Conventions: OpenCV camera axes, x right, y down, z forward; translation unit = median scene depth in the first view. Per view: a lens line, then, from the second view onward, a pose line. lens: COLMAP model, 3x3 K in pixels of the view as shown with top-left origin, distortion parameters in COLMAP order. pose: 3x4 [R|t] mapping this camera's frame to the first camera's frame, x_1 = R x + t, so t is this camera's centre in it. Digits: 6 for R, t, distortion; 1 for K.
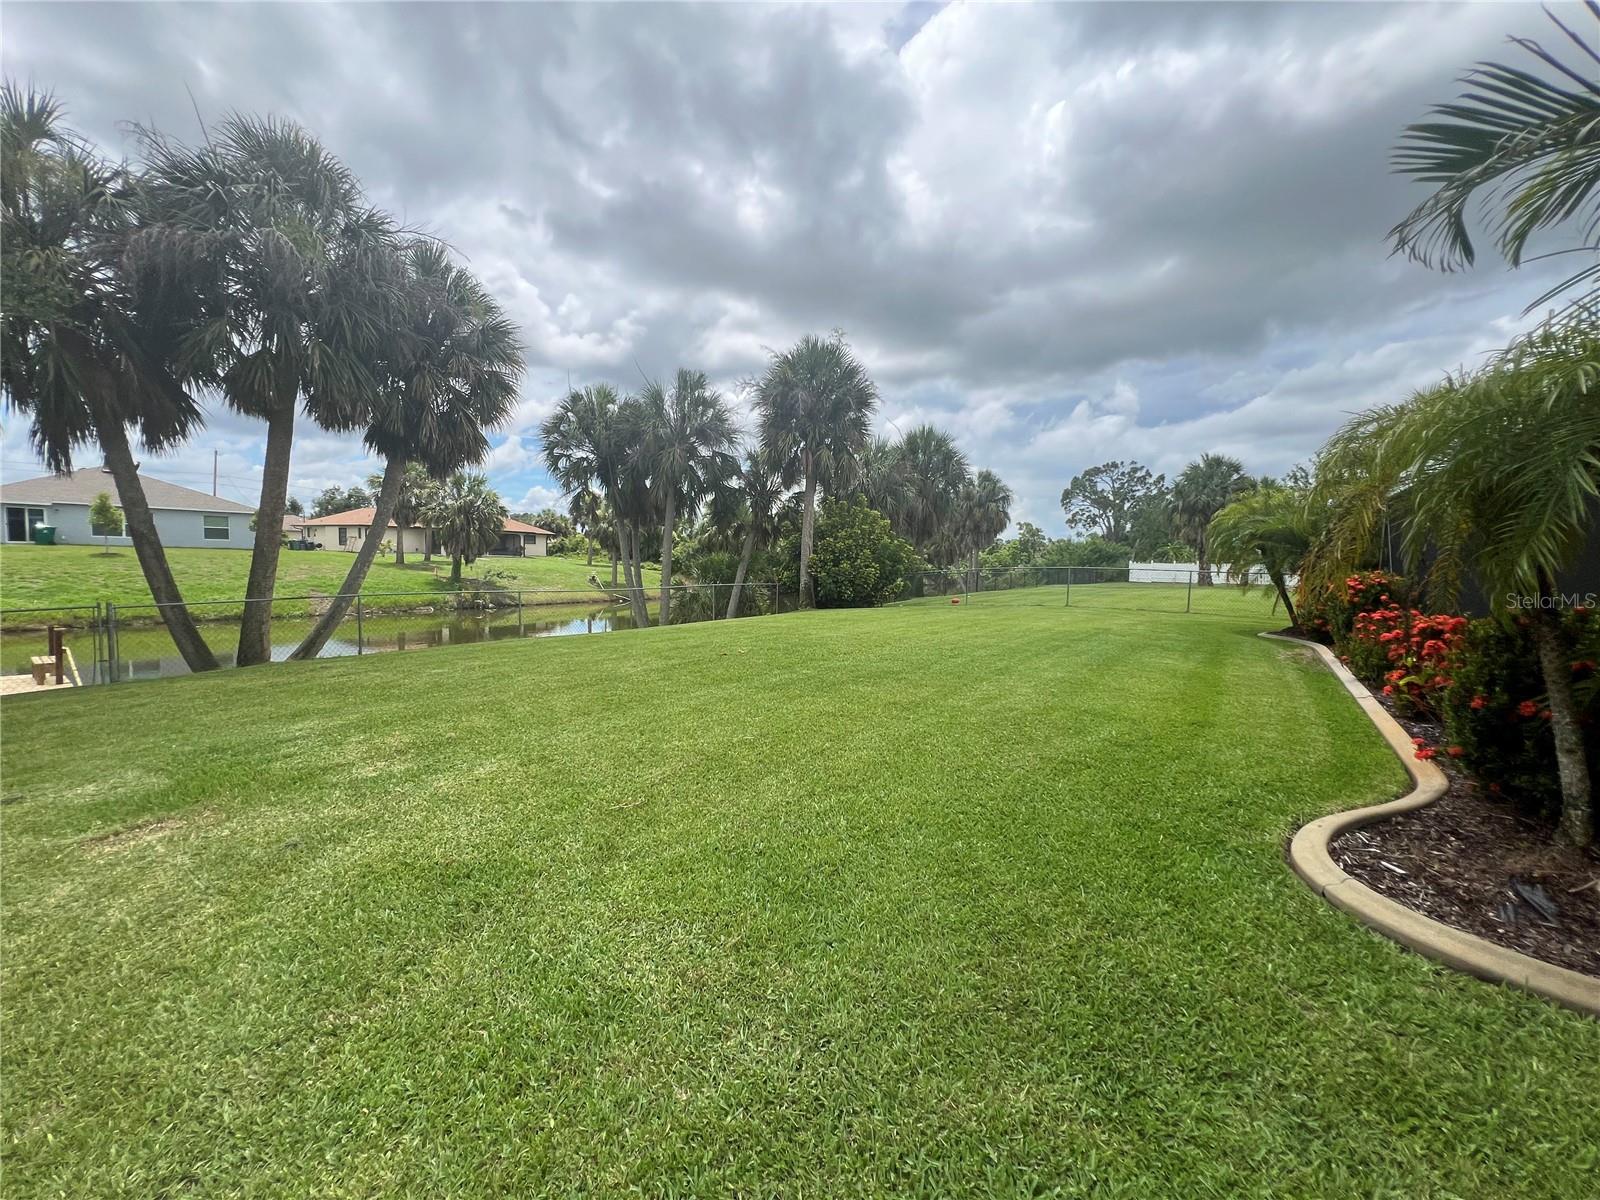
lens RADIAL K [[642.1, 0, 801.7], [0, 642.1, 605.1], [0, 0, 1]] dist [-0.001916, 0.000176]
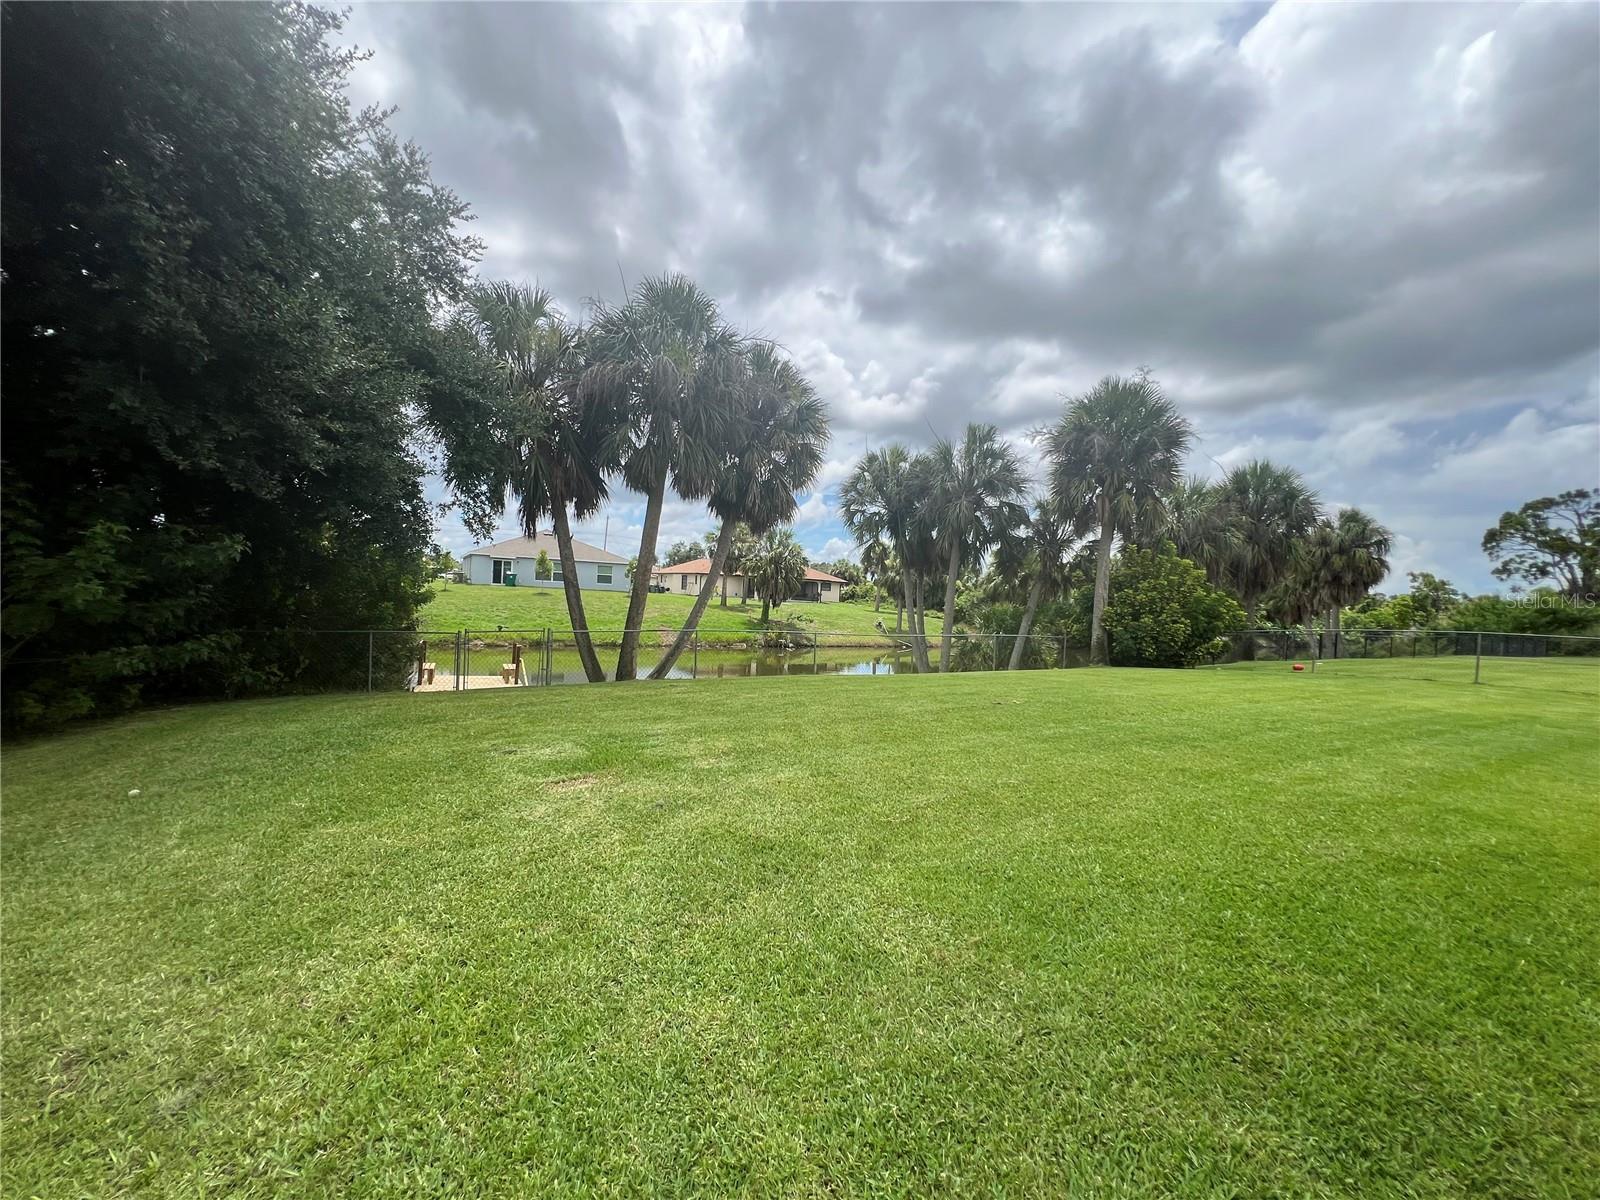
lens RADIAL K [[647.0, 0, 800.0], [0, 647.0, 600.0], [0, 0, 1]] dist [0.010709, -0.000153]
pose [[0.905359, 0.021000, -0.424127, 0.011707], [-0.056206, 0.995915, -0.070668, 0.001937], [0.420910, 0.087819, 0.902841, -0.030916]]
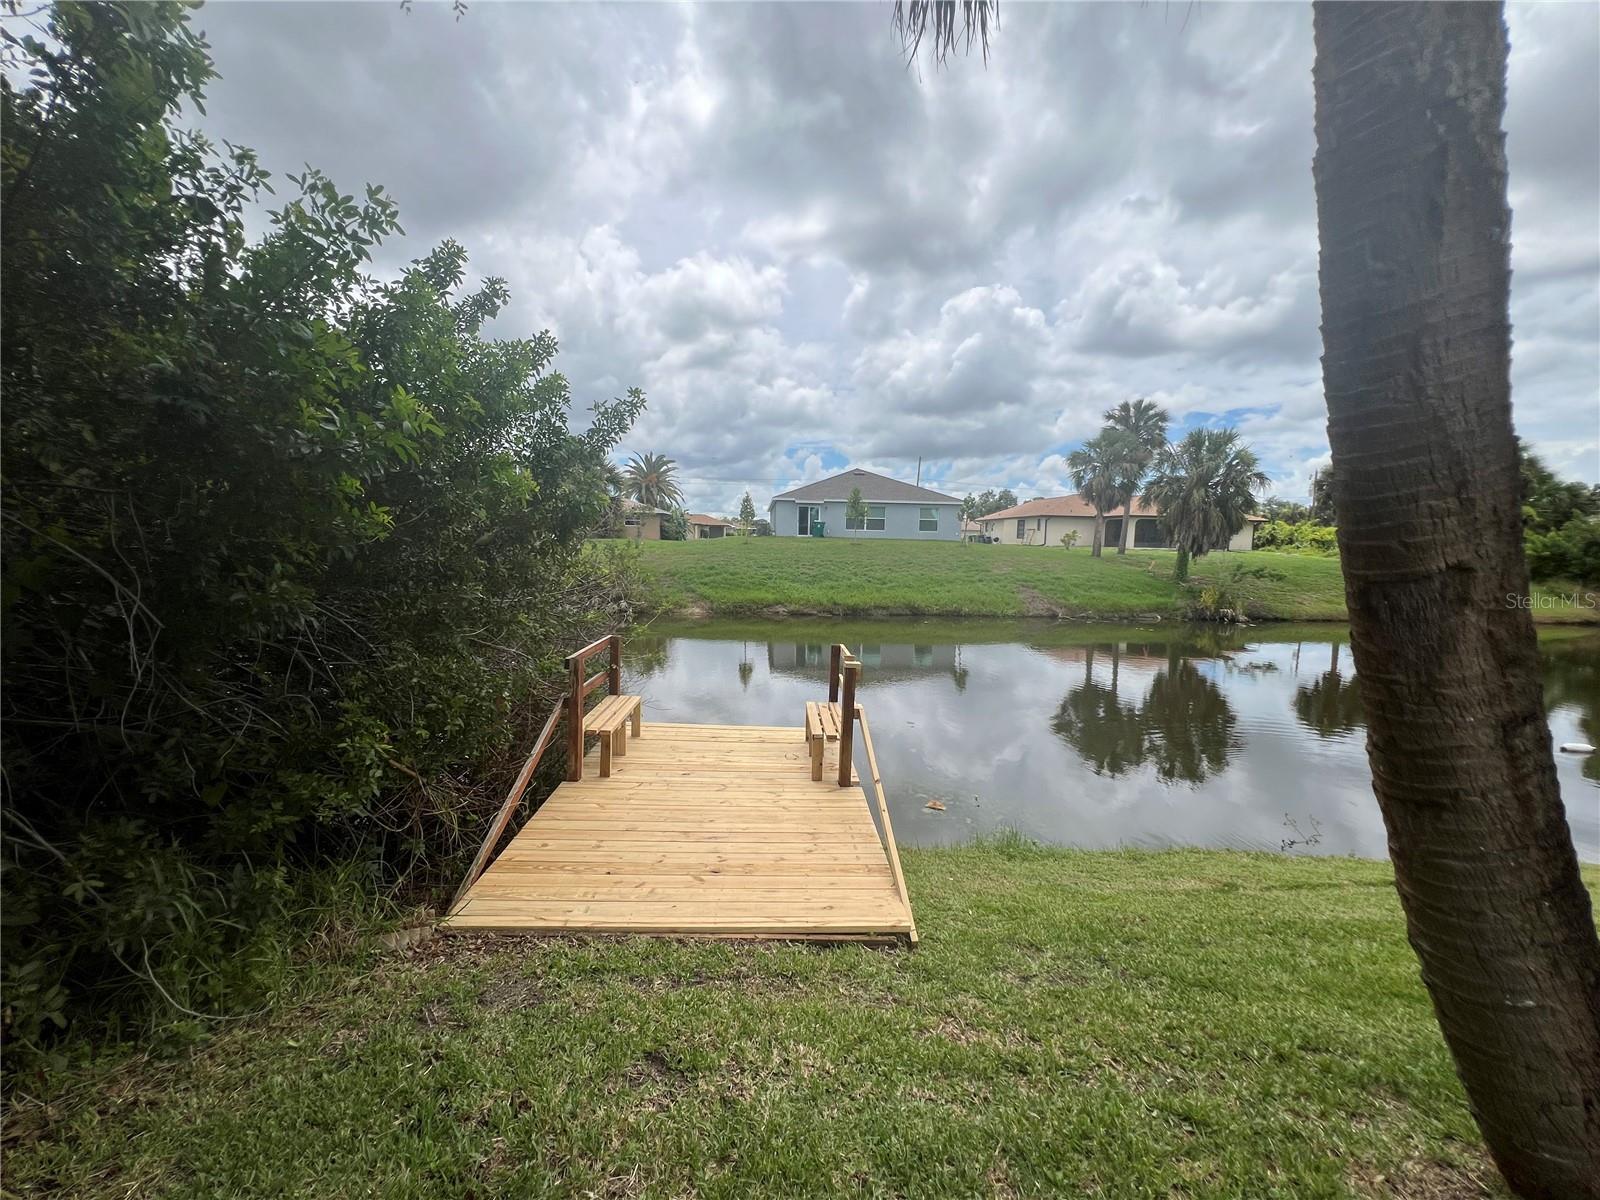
lens RADIAL K [[634.4, 0, 798.8], [0, 634.4, 625.6], [0, 0, 1]] dist [-0.001534, 0.000026]
pose [[0.630175, 0.088422, -0.771402, -0.432106], [-0.063097, 0.996041, 0.062626, -0.007144], [0.773886, 0.009207, 0.633259, 0.352751]]
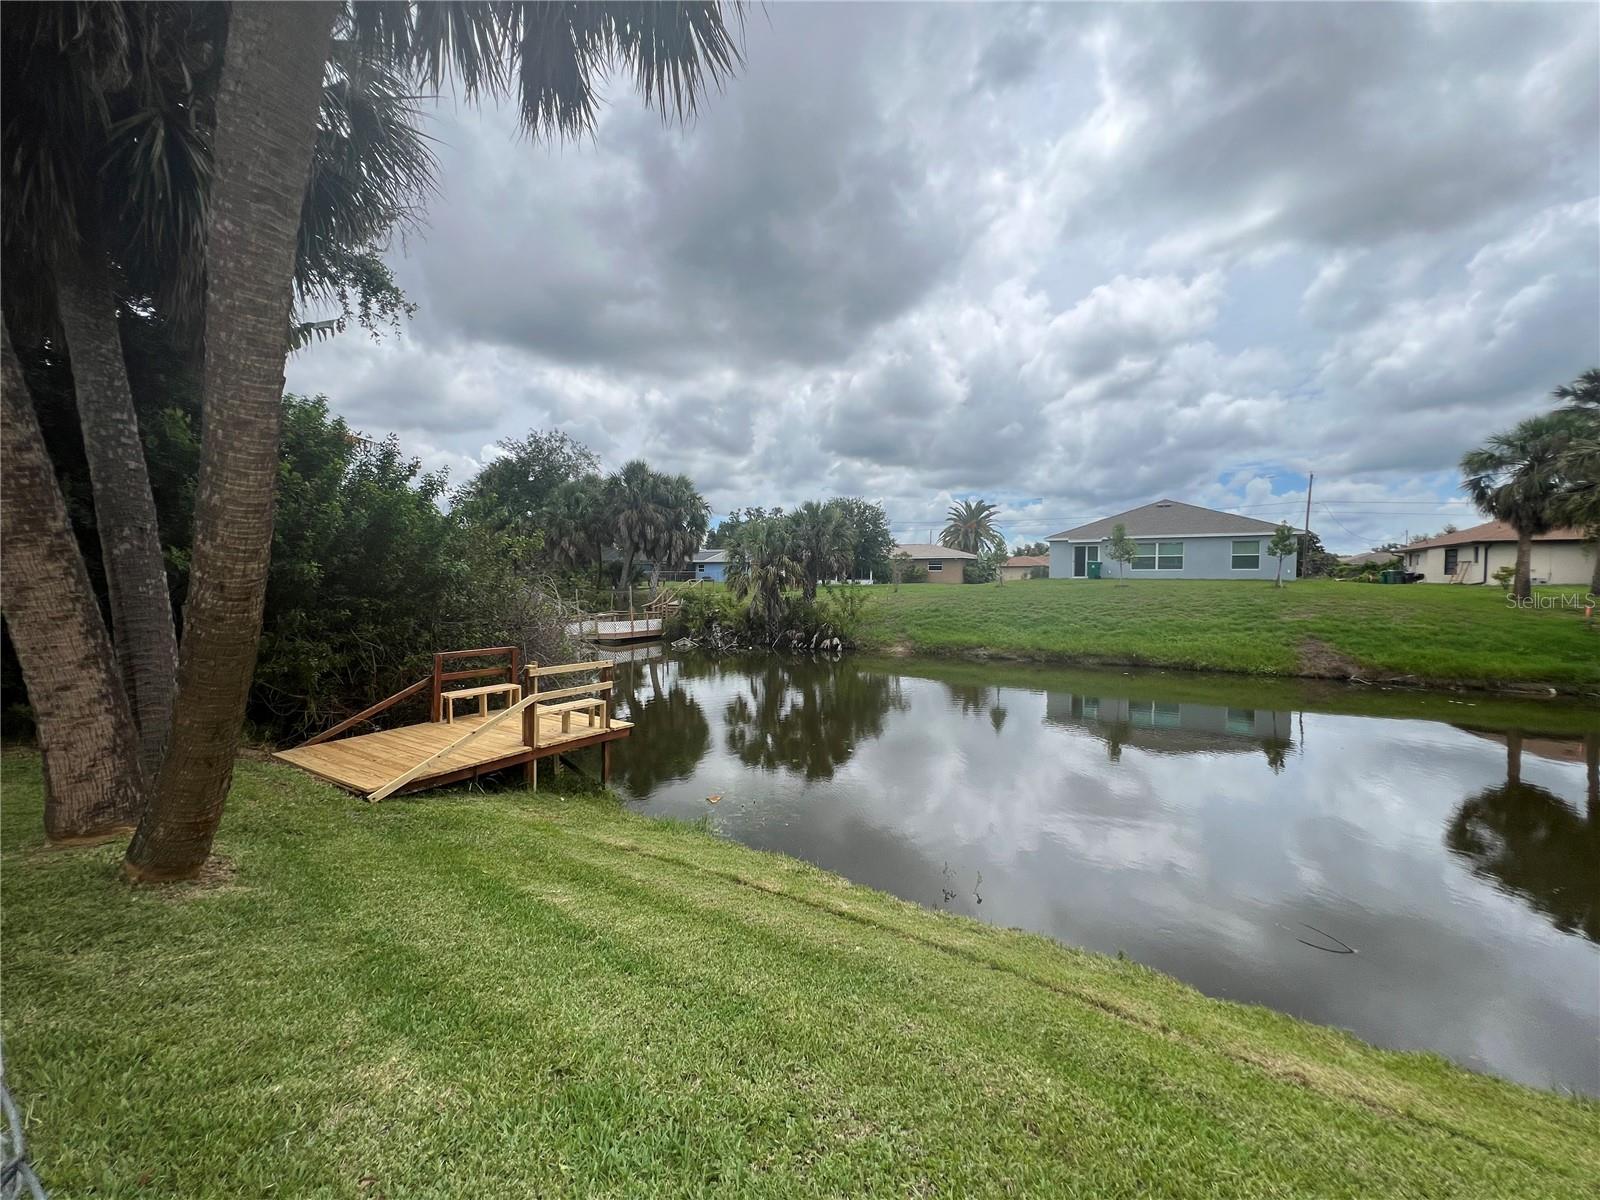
lens RADIAL K [[642.1, 0, 801.7], [0, 642.1, 605.1], [0, 0, 1]] dist [-0.001916, 0.000176]
pose [[0.083678, 0.011626, -0.996425, -0.229286], [-0.077852, 0.996952, 0.005094, -0.026849], [0.993447, 0.077148, 0.084329, 0.620651]]
